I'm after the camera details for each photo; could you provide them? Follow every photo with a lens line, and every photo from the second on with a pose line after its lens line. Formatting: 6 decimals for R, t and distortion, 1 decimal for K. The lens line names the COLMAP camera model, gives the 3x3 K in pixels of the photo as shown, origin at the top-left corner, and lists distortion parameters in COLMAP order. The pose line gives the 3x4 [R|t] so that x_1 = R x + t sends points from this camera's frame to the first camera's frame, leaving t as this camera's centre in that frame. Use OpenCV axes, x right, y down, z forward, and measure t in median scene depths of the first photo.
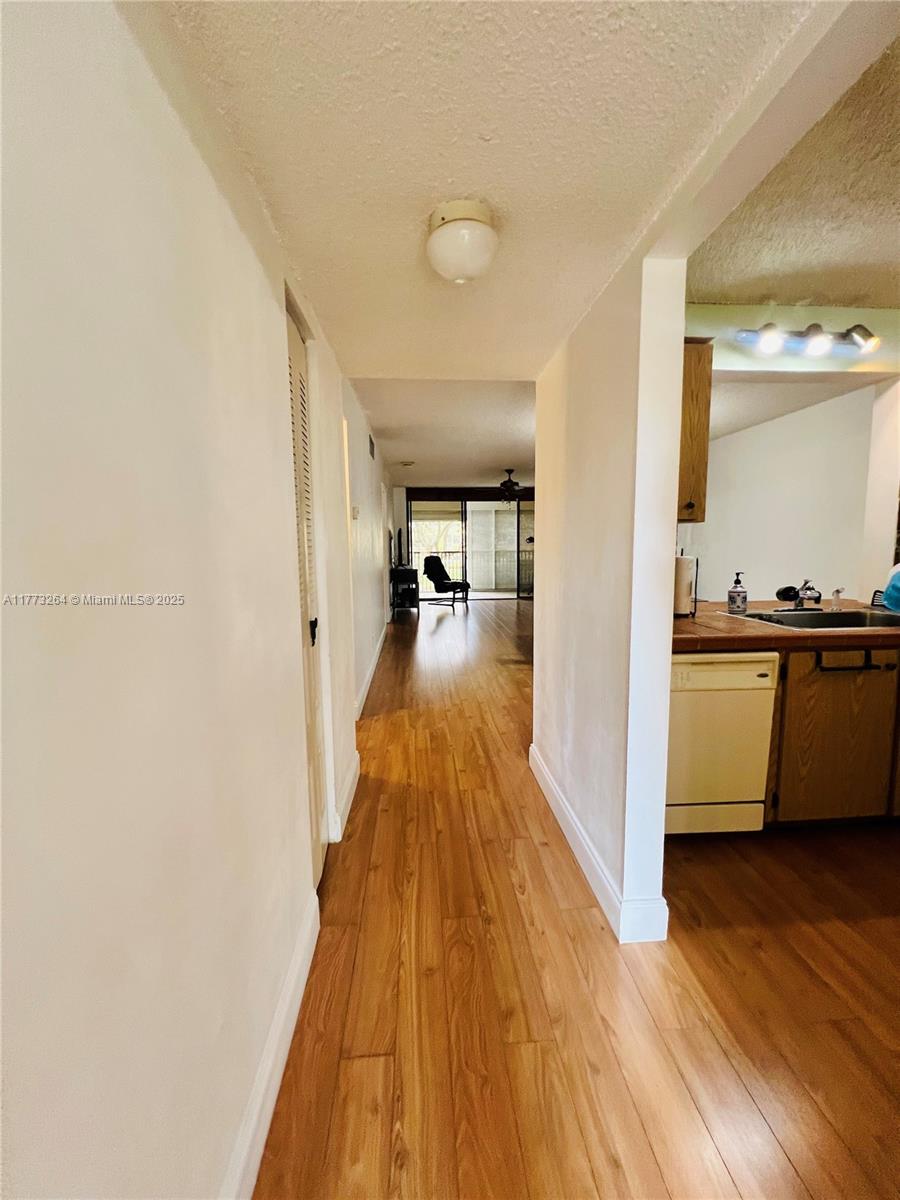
lens RADIAL K [[480.1, 0, 450.0], [0, 480.1, 600.0], [0, 0, 1]] dist [0.000252, 0.000130]
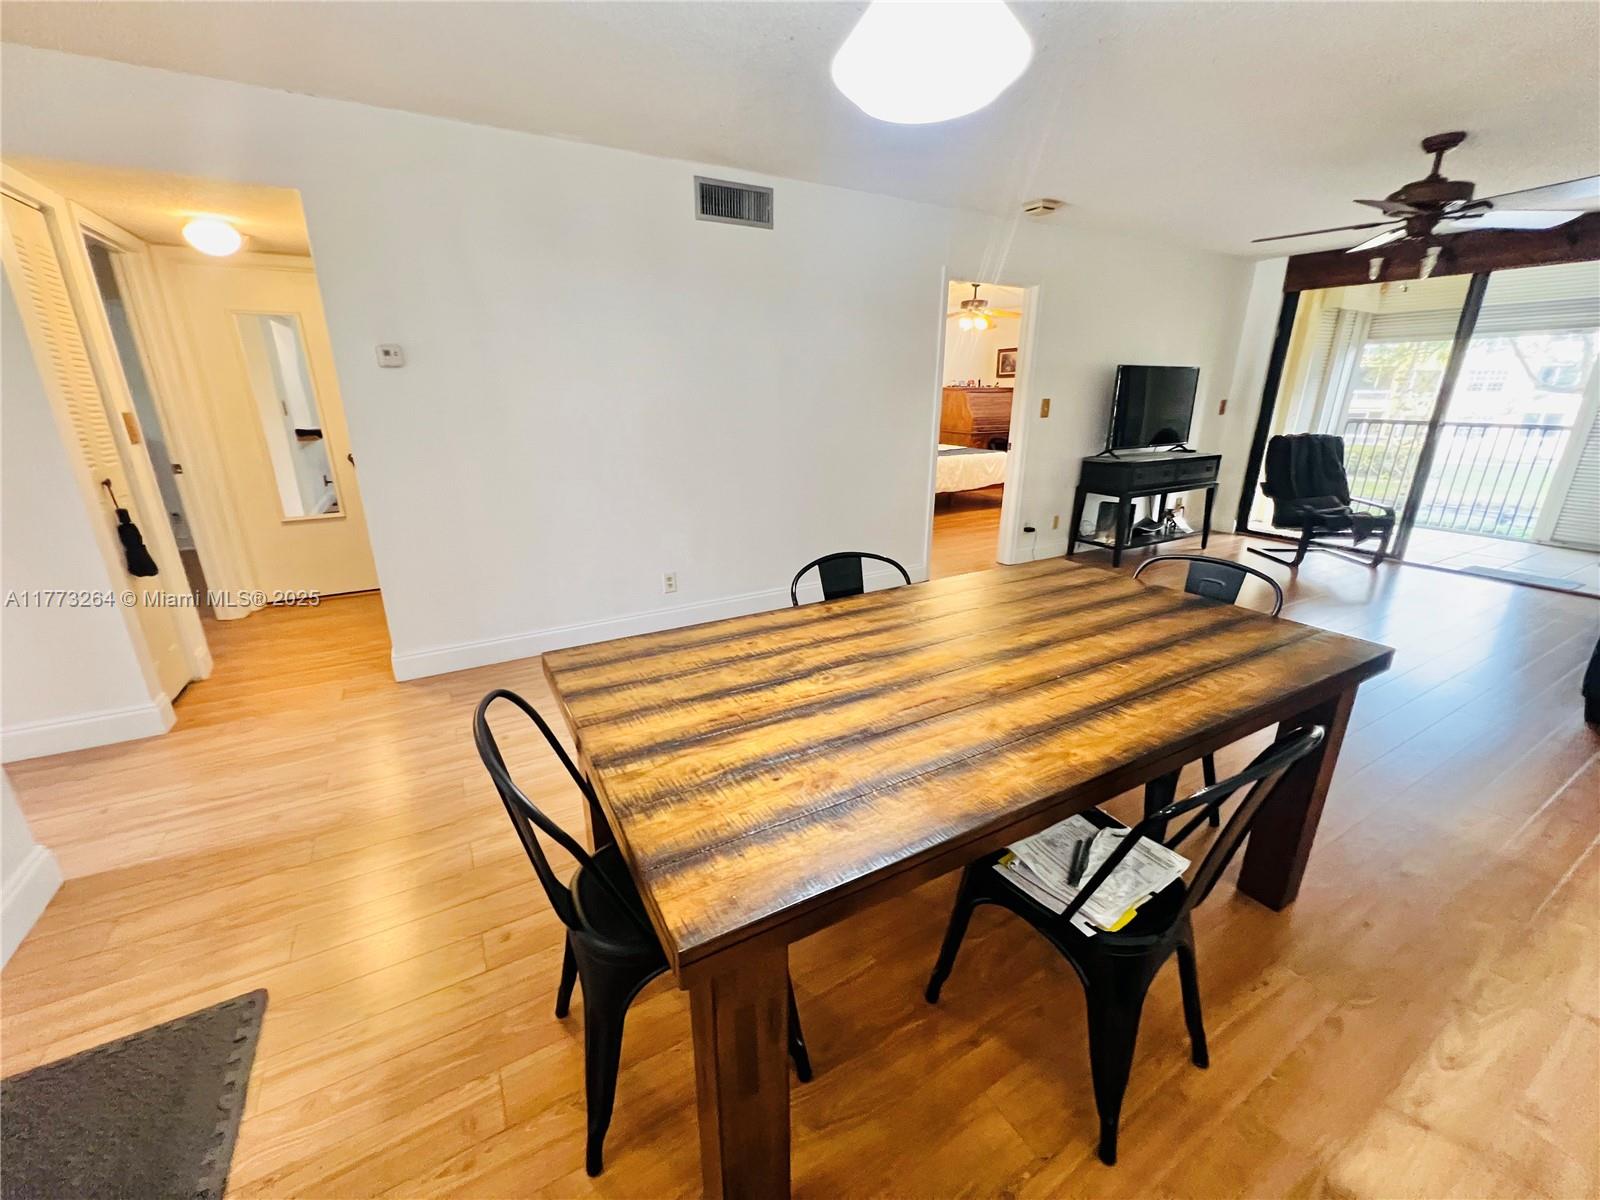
lens RADIAL K [[640.1, 0, 800.0], [0, 640.1, 600.0], [0, 0, 1]] dist [0.000252, 0.000130]
pose [[0.436867, 0.289166, -0.851780, 0.352561], [-0.112736, 0.957056, 0.267085, -0.072289], [0.892434, -0.020655, 0.450706, 0.495783]]
